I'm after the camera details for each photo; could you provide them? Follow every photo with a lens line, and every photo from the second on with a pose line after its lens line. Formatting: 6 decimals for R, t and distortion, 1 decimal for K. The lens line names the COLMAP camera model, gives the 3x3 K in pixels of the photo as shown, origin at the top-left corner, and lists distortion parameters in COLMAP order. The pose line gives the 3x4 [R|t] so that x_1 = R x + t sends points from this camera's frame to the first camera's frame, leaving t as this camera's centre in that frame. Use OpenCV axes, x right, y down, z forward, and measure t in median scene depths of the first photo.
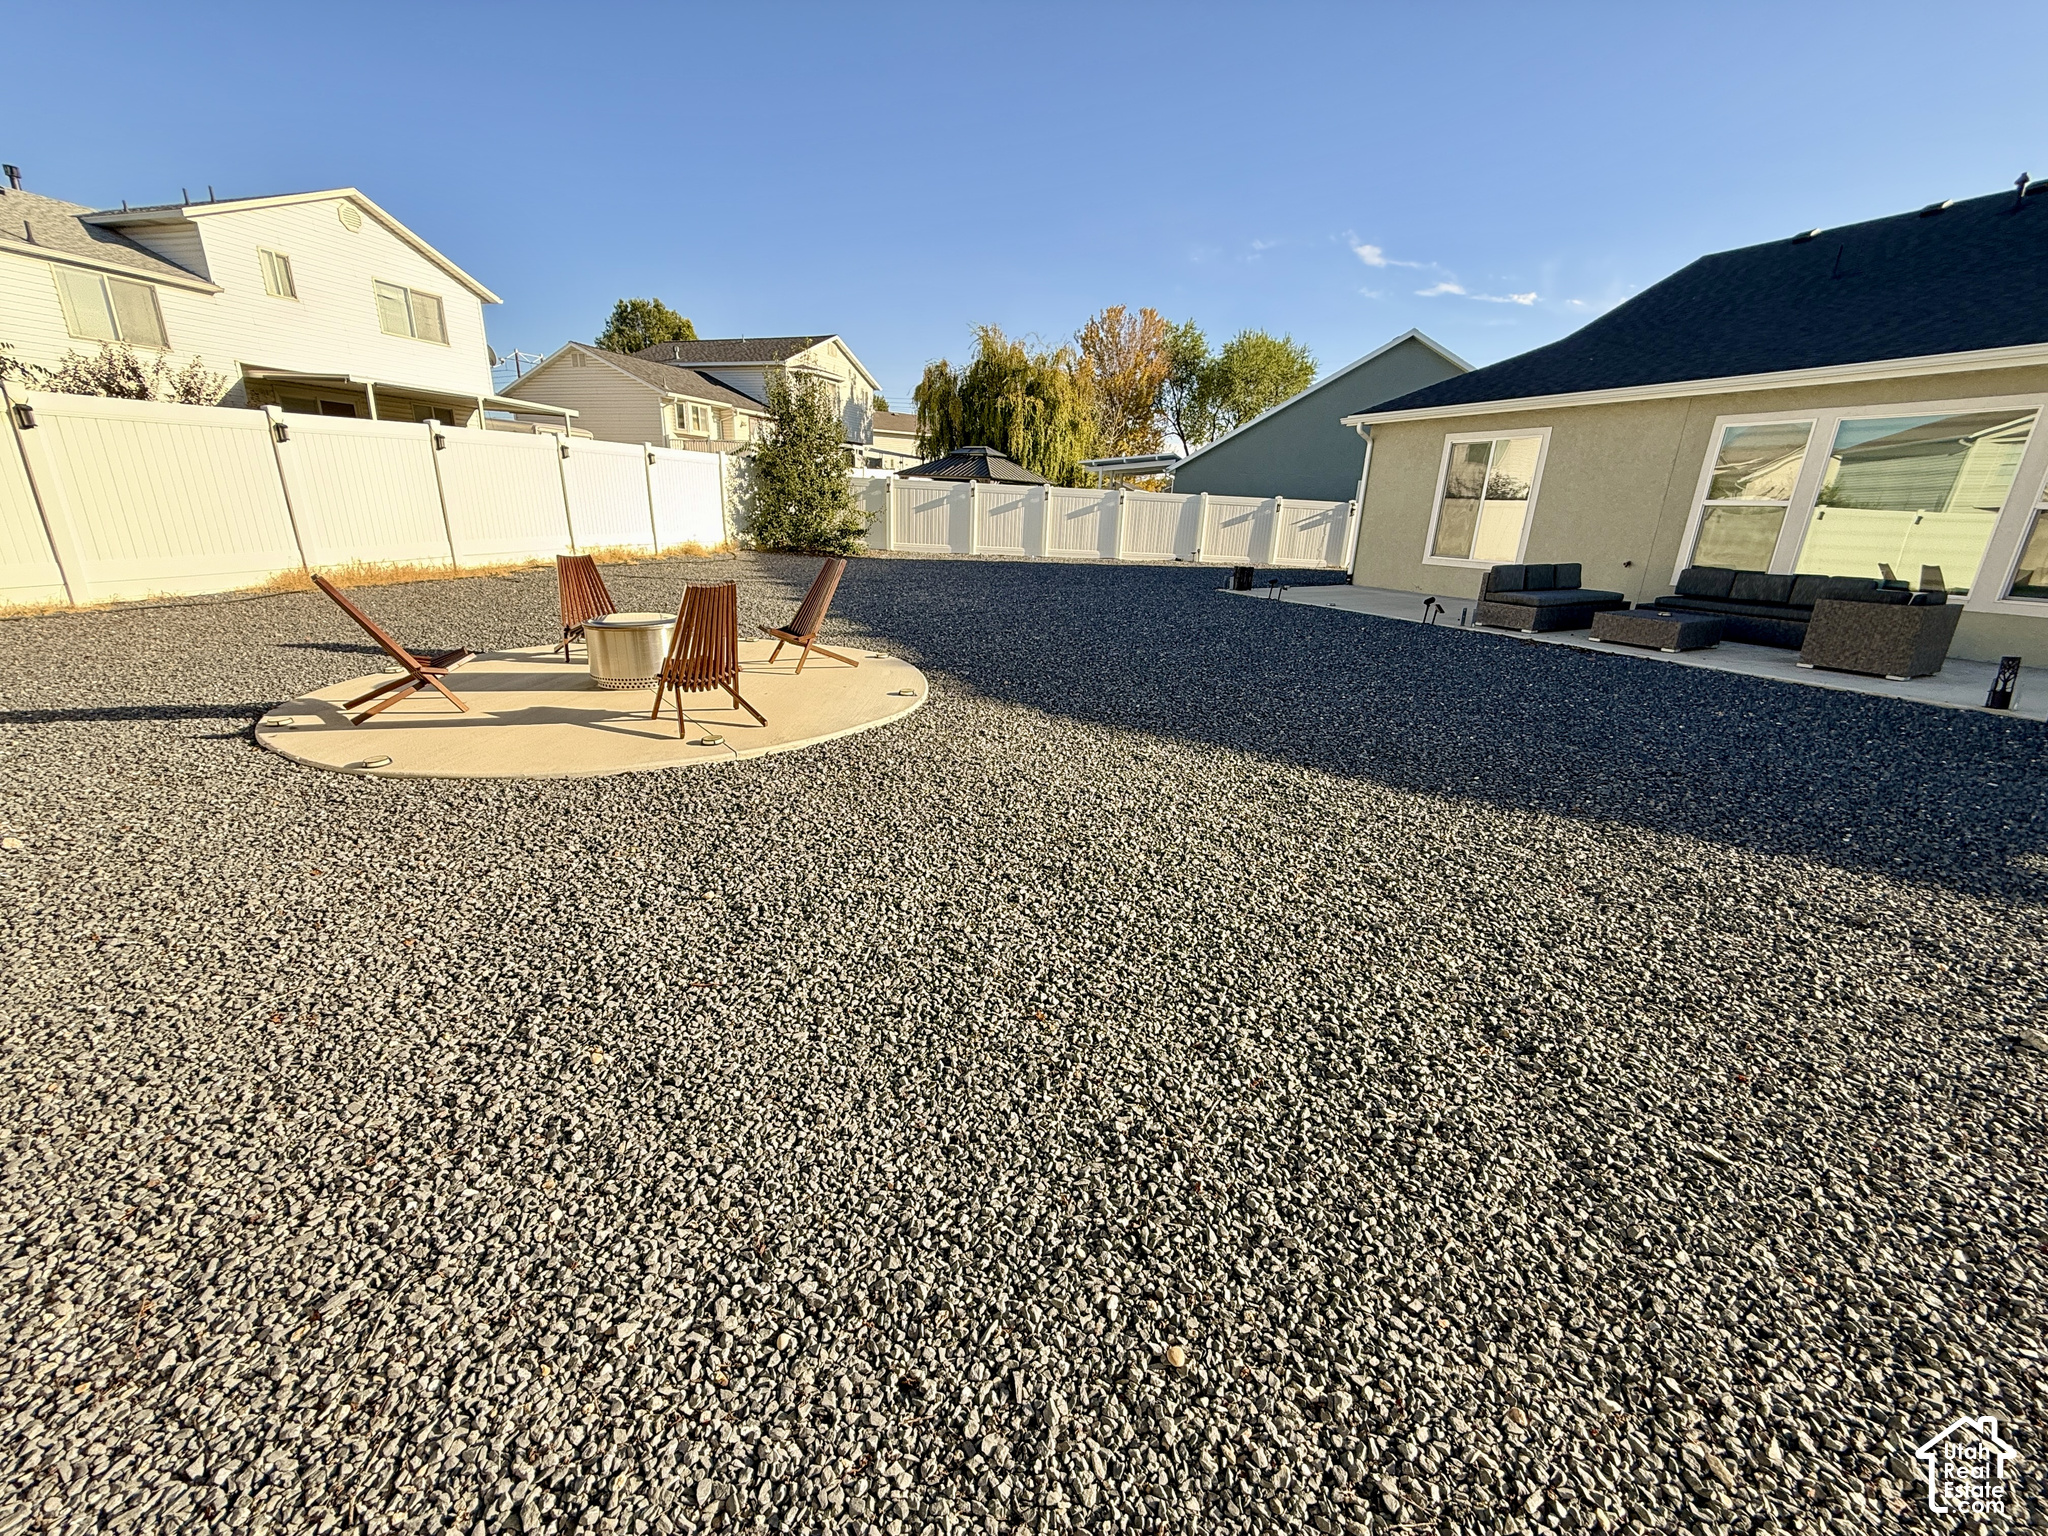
lens RADIAL K [[812.1, 0, 1021.3], [0, 812.1, 768.6], [0, 0, 1]] dist [0.001824, -0.000113]
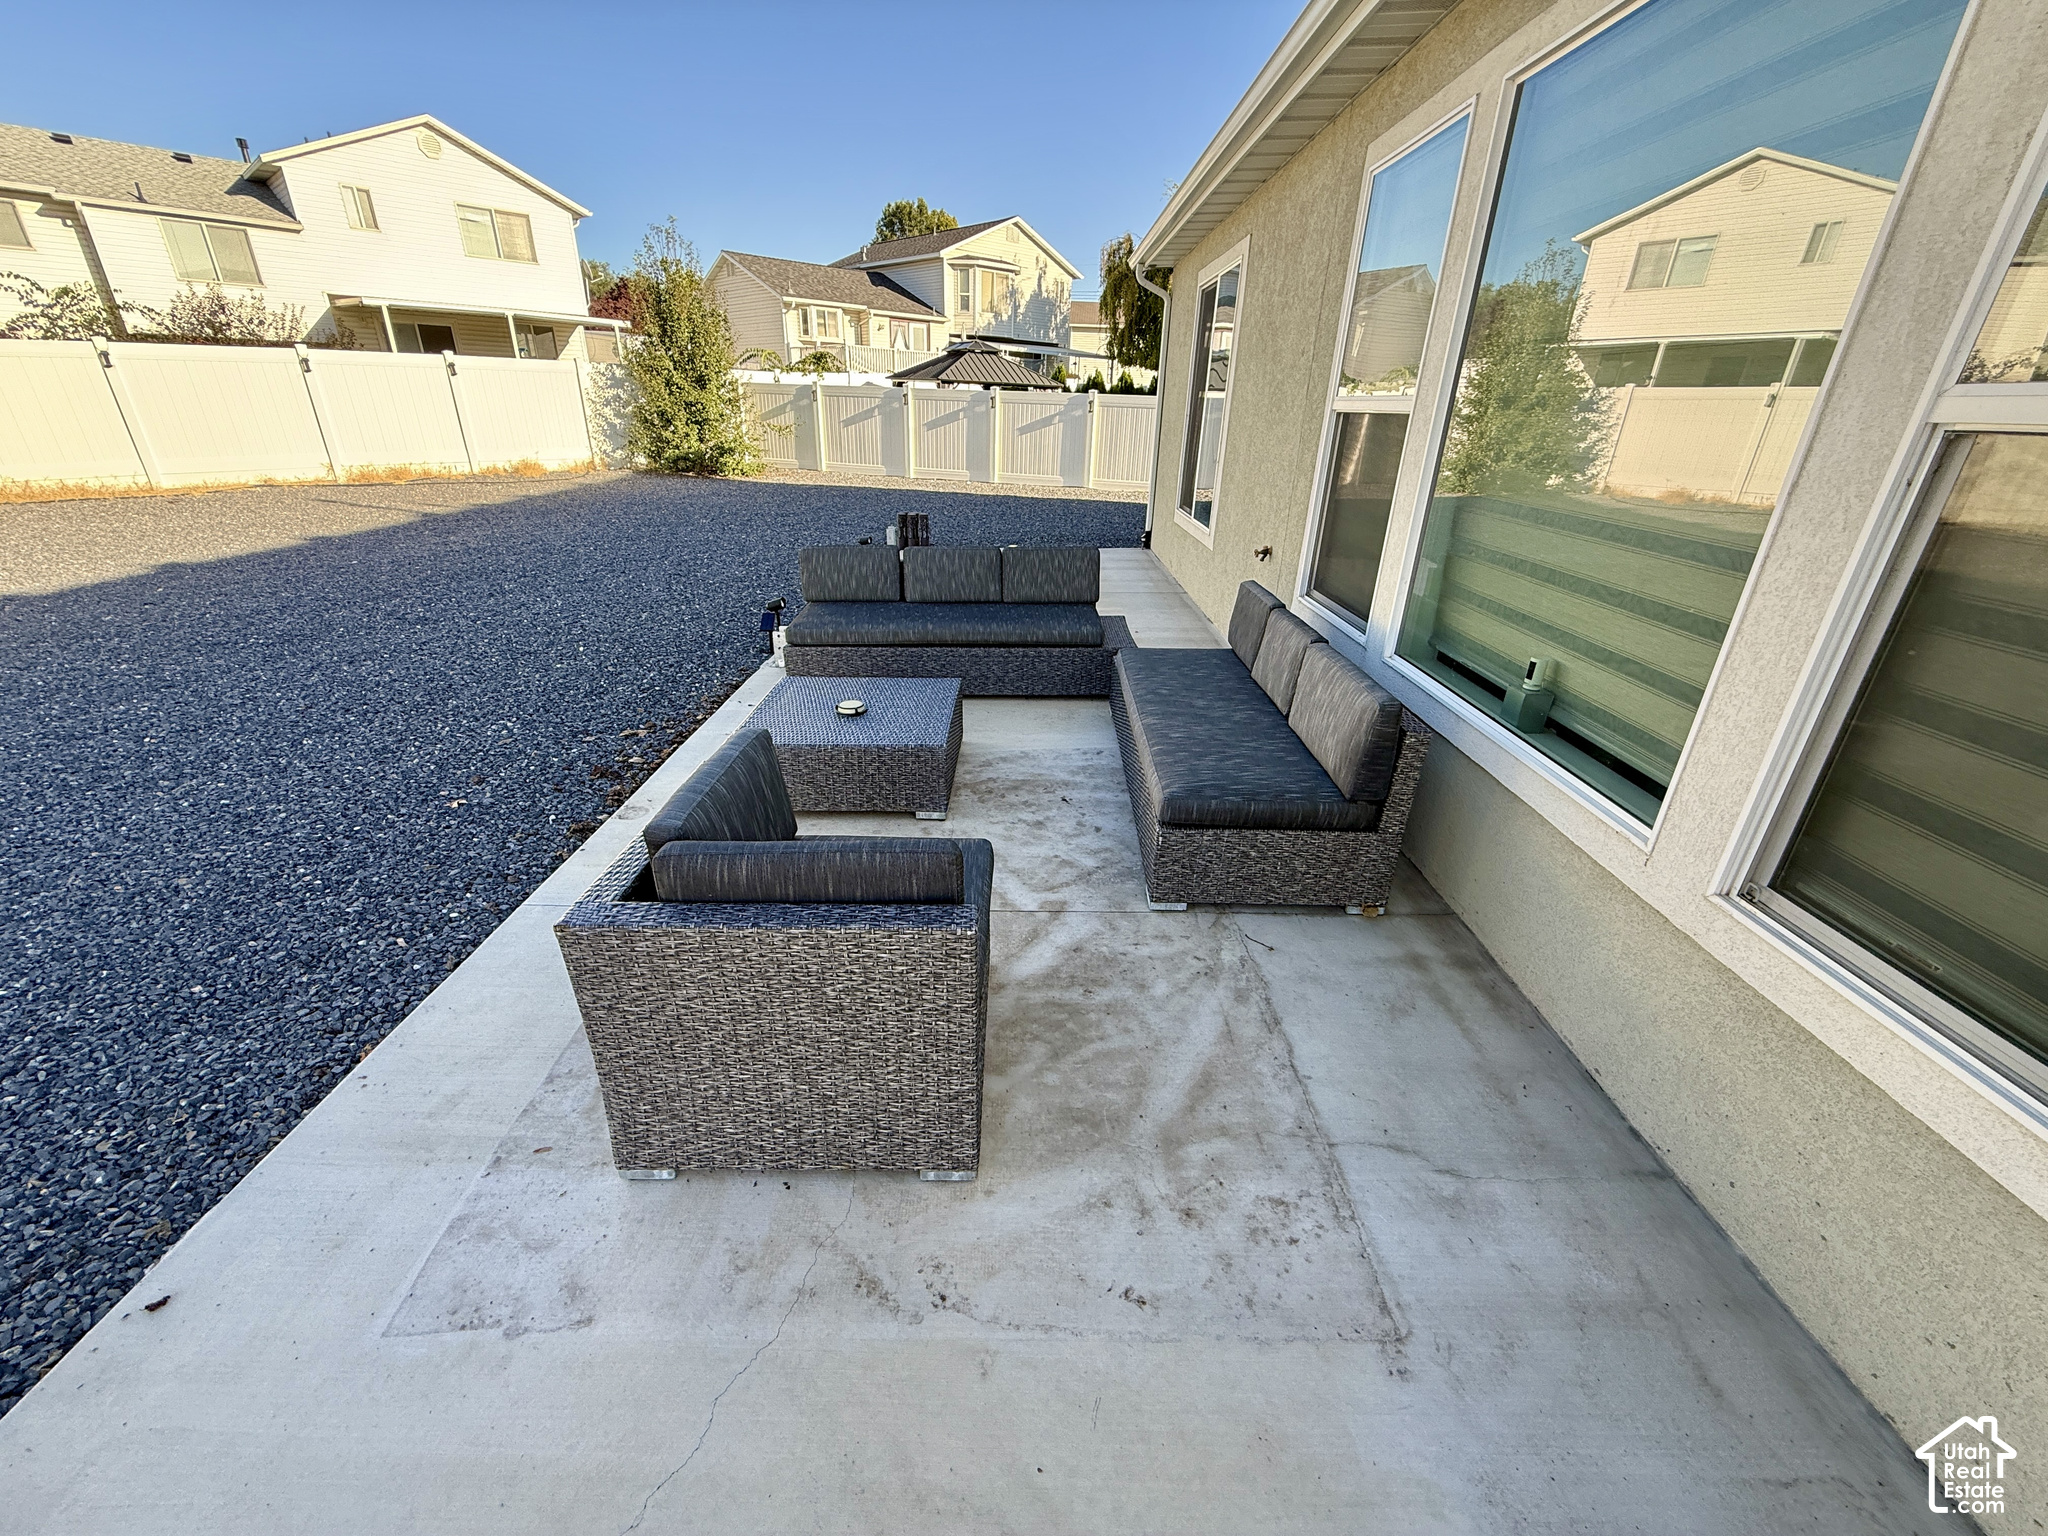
lens RADIAL K [[812.1, 0, 1025.8], [0, 812.1, 766.2], [0, 0, 1]] dist [0.001824, -0.000113]
pose [[0.907462, 0.158116, -0.389246, 2.423023], [-0.118733, 0.985228, 0.123403, -0.514501], [0.403008, -0.065767, 0.912831, 1.547888]]
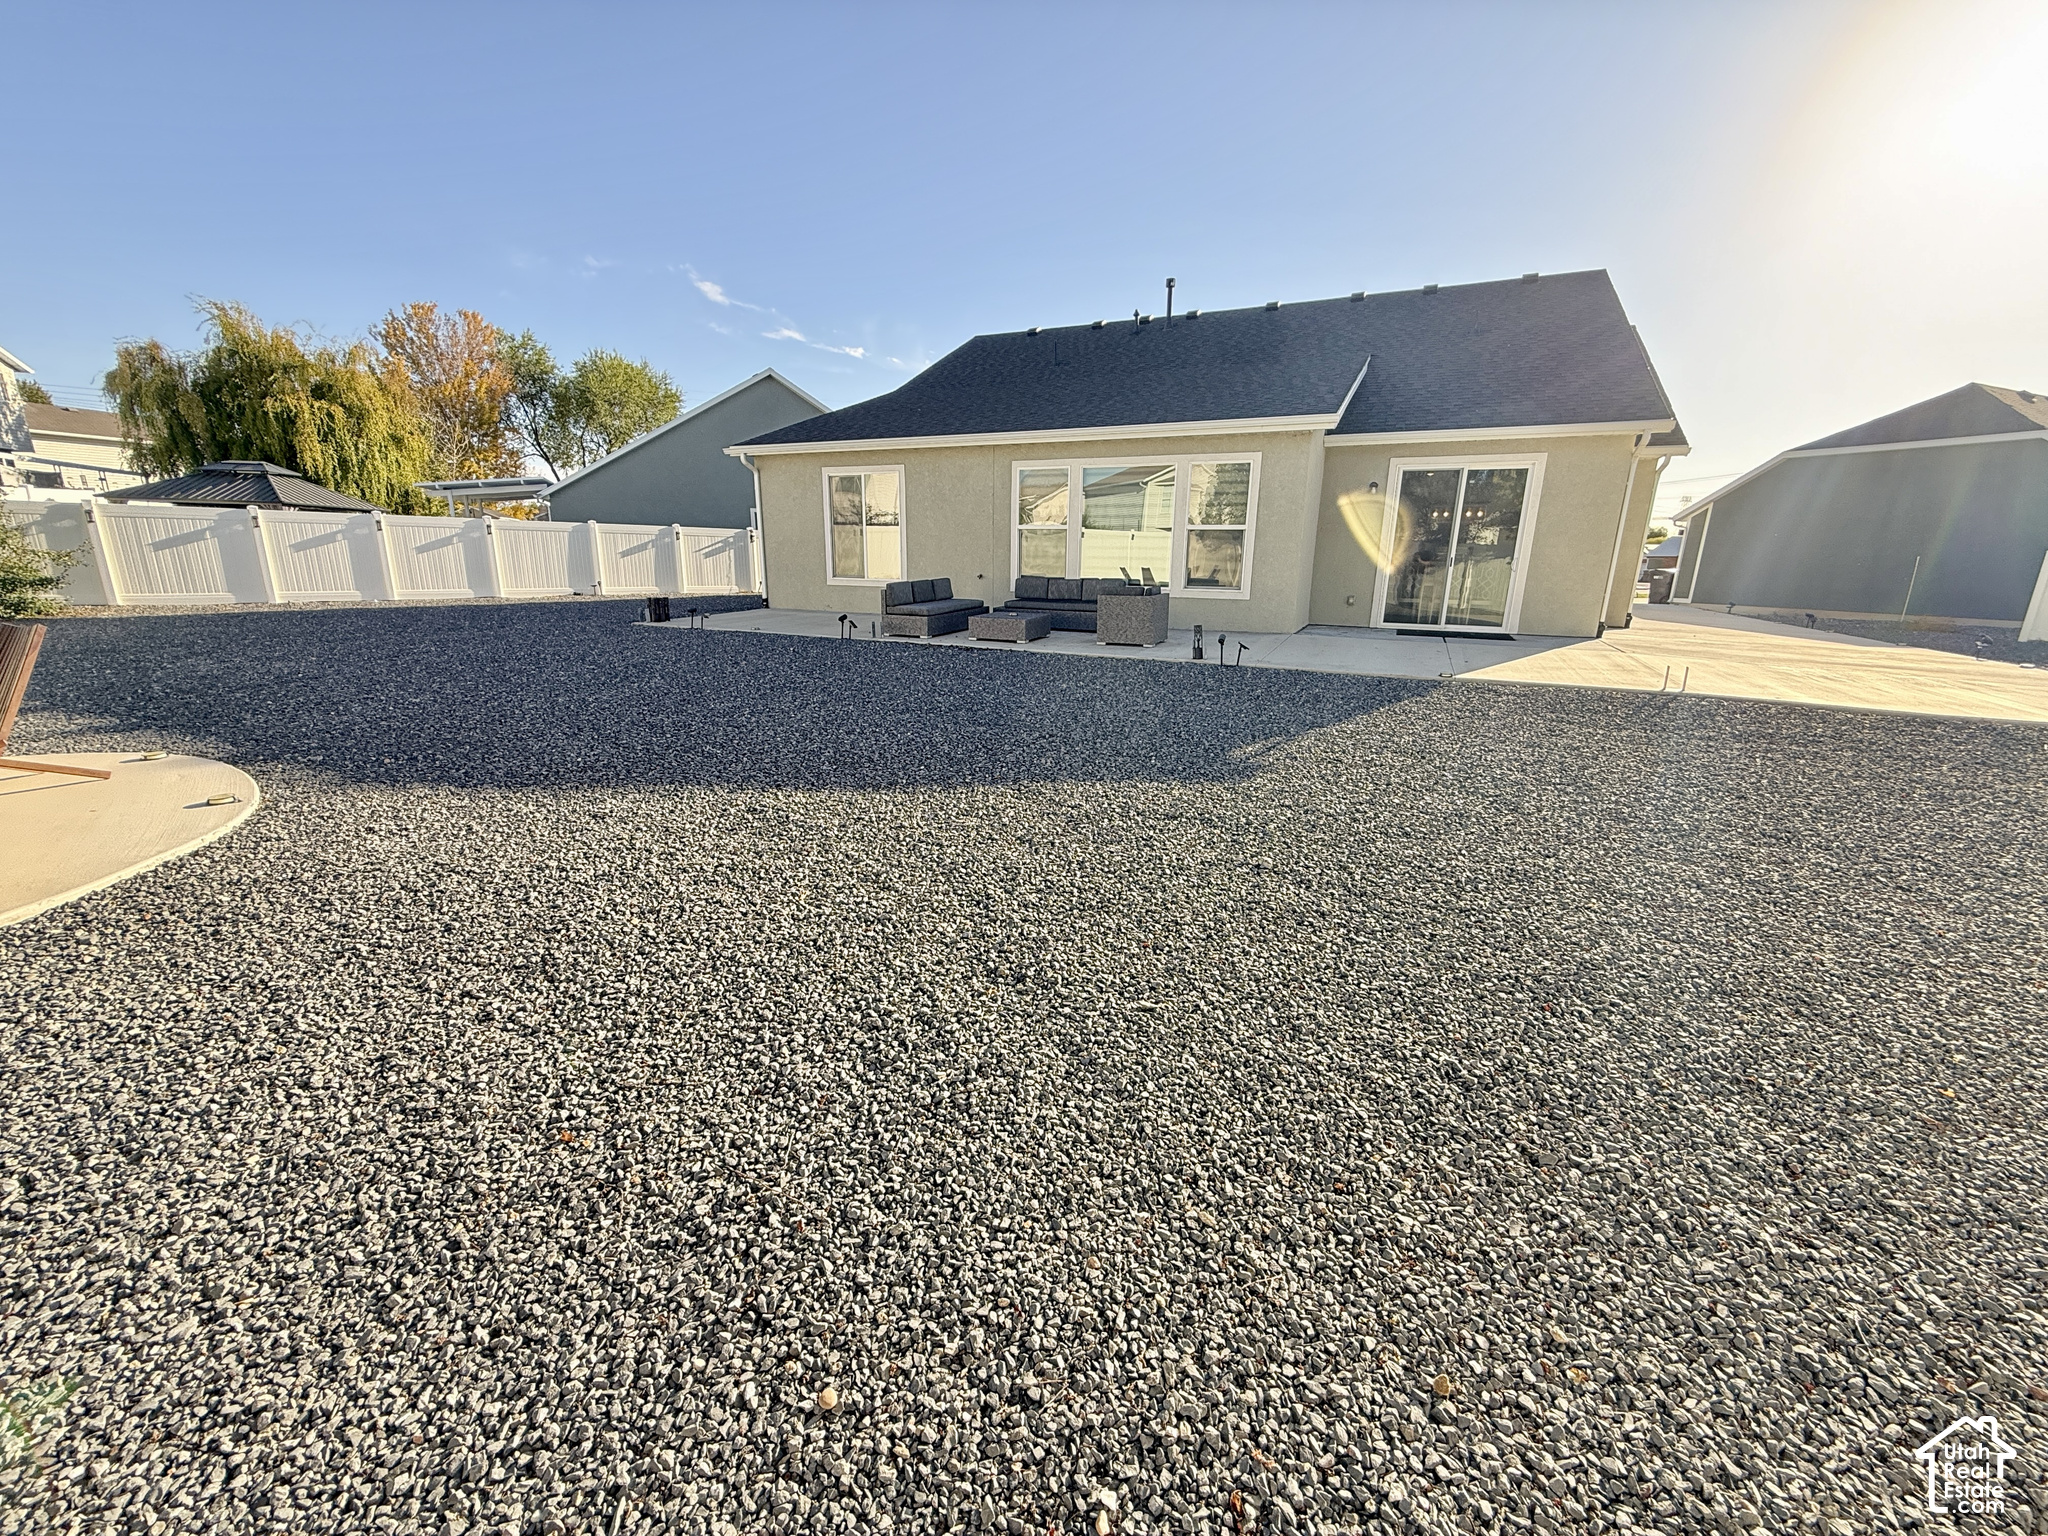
lens RADIAL K [[812.1, 0, 1017.5], [0, 812.1, 770.7], [0, 0, 1]] dist [0.001824, -0.000113]
pose [[0.777884, -0.189906, 0.599026, -0.027521], [0.206384, 0.977573, 0.041908, -0.005055], [-0.593550, 0.091030, 0.799632, 0.002868]]
